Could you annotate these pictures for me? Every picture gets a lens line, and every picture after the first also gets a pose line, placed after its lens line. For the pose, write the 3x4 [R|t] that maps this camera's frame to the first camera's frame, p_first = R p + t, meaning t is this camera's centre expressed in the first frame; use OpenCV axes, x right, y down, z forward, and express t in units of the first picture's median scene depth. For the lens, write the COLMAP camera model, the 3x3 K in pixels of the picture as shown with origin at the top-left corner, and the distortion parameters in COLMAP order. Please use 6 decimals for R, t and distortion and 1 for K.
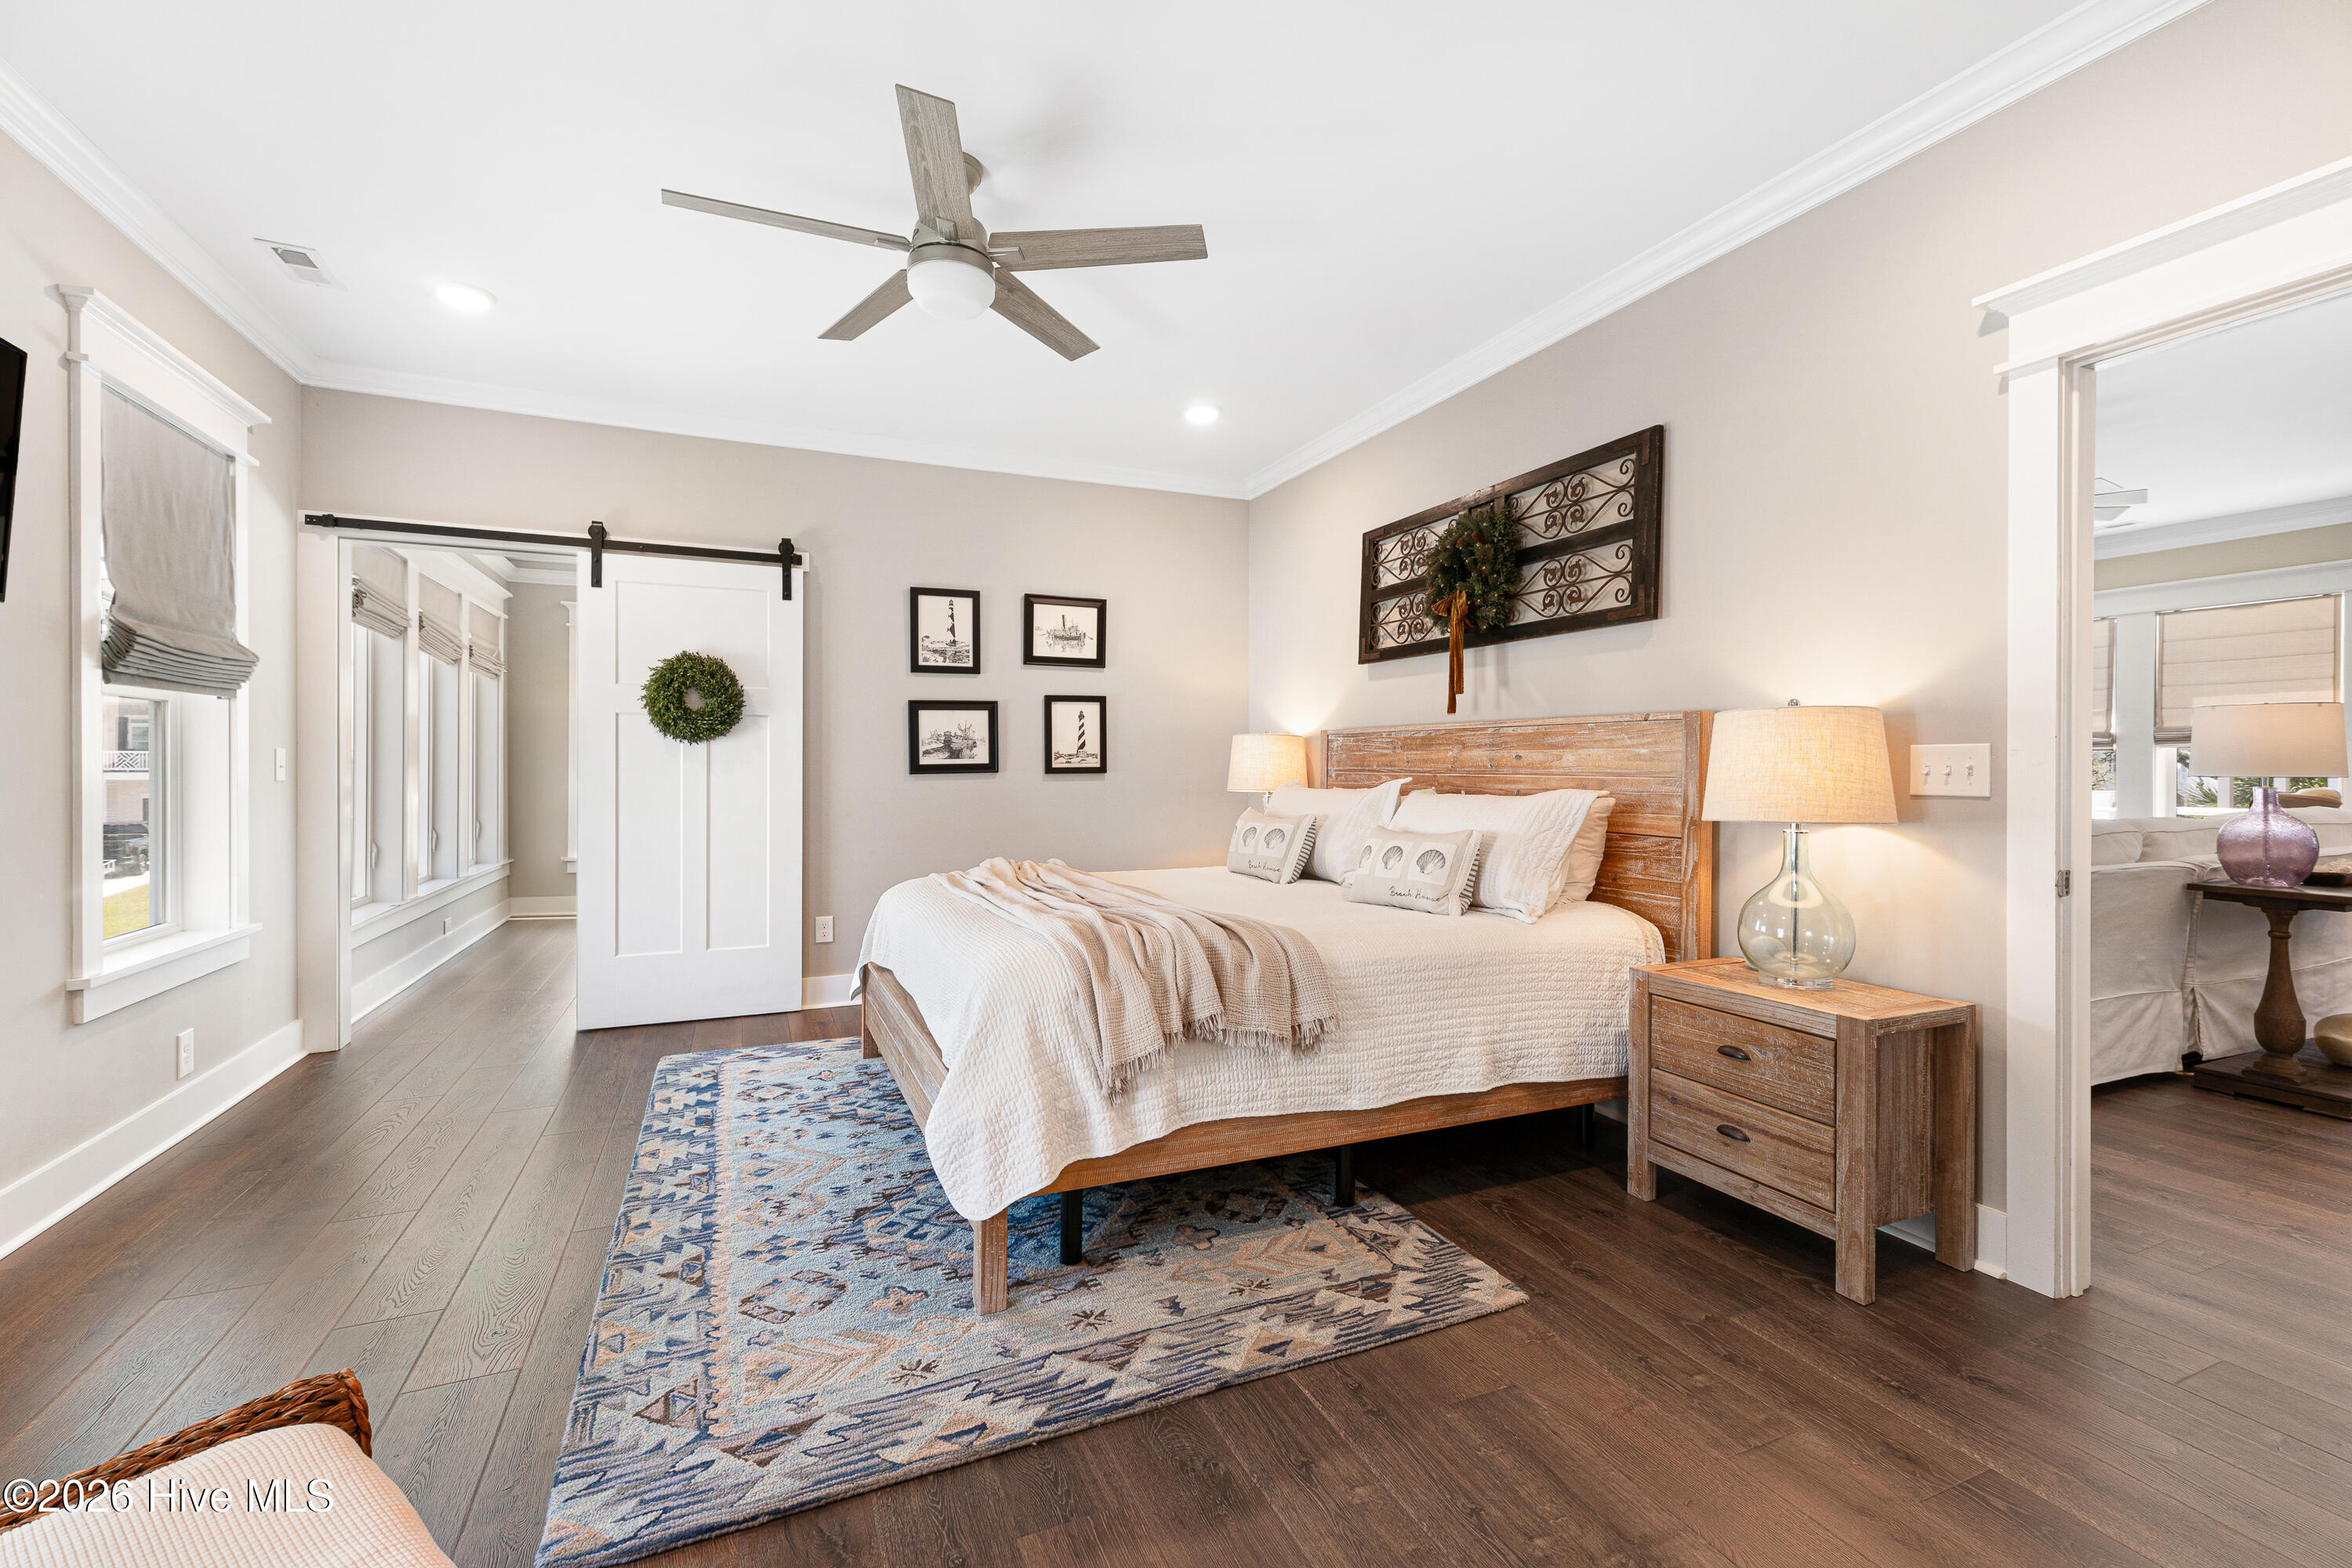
lens RADIAL K [[1003.1, 0, 1192.1], [0, 1003.1, 776.2], [0, 0, 1]] dist [-0.001629, 0.000092]
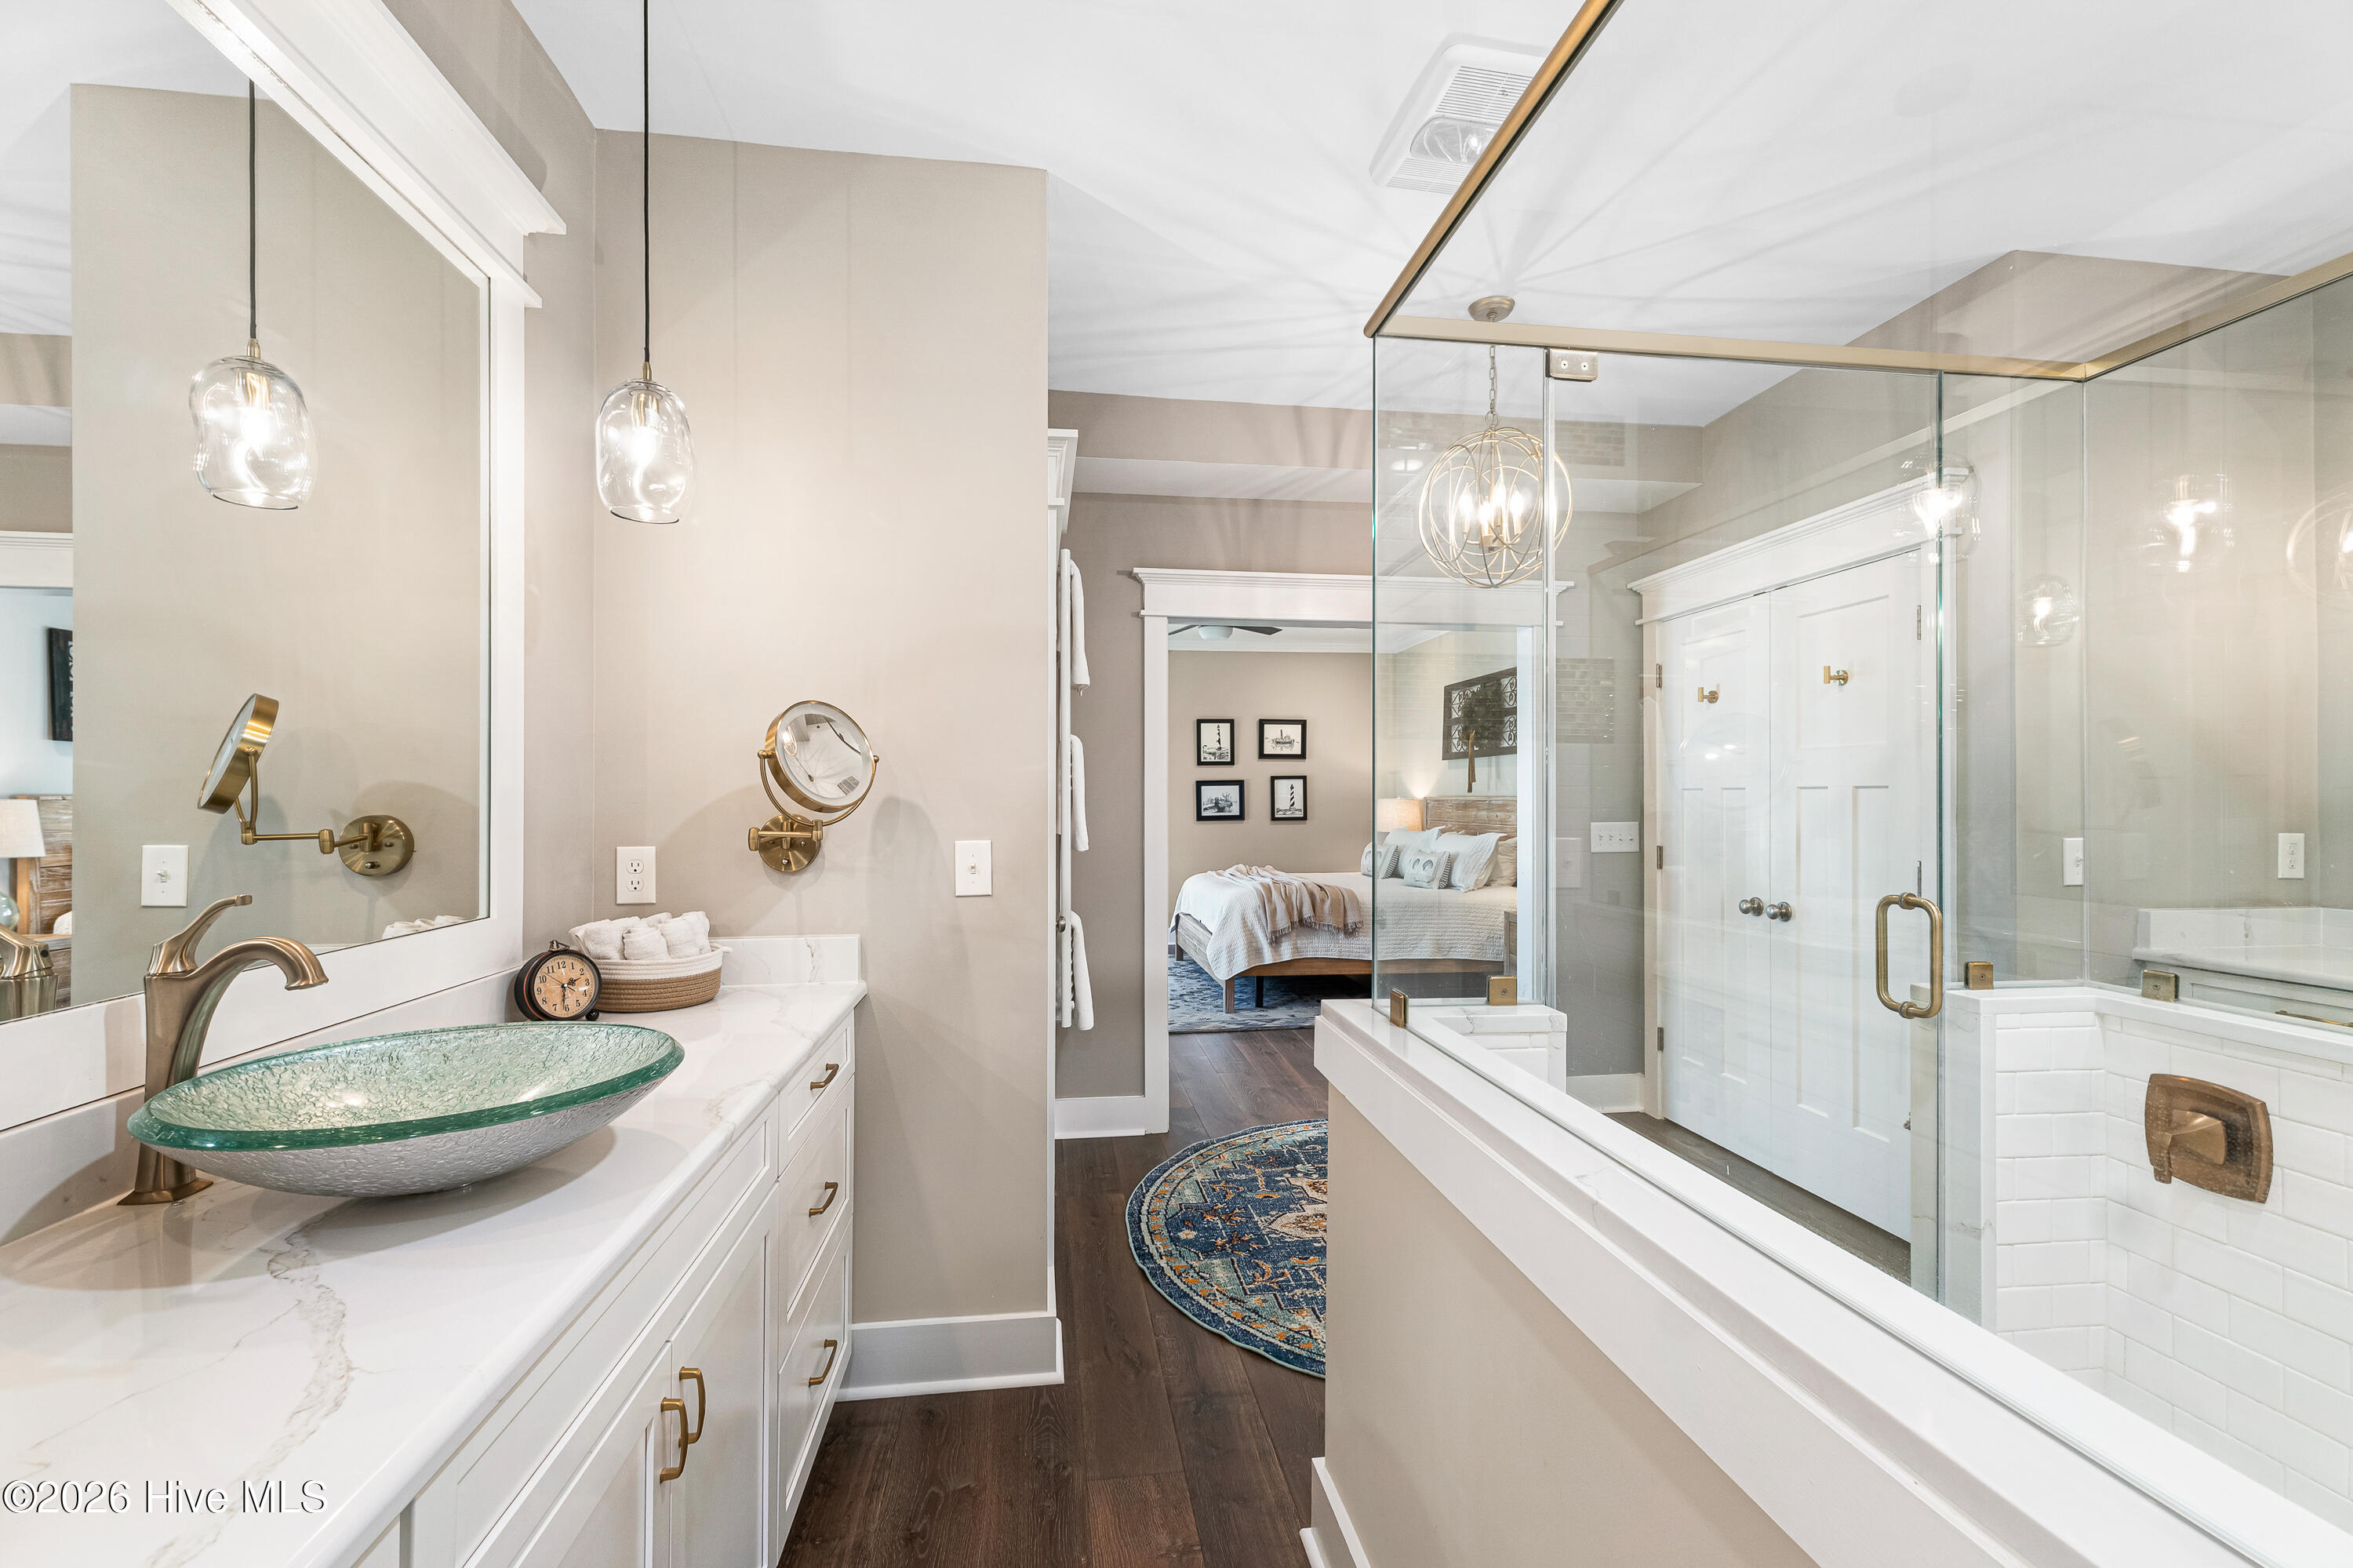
lens RADIAL K [[1003.6, 0, 1192.6], [0, 1003.6, 776.2], [0, 0, 1]] dist [-0.001629, 0.000092]
pose [[0.964002, -0.009348, -0.265730, 0.194968], [-0.000323, 0.999340, -0.036328, -0.017526], [0.265894, 0.035106, 0.963363, -0.753309]]
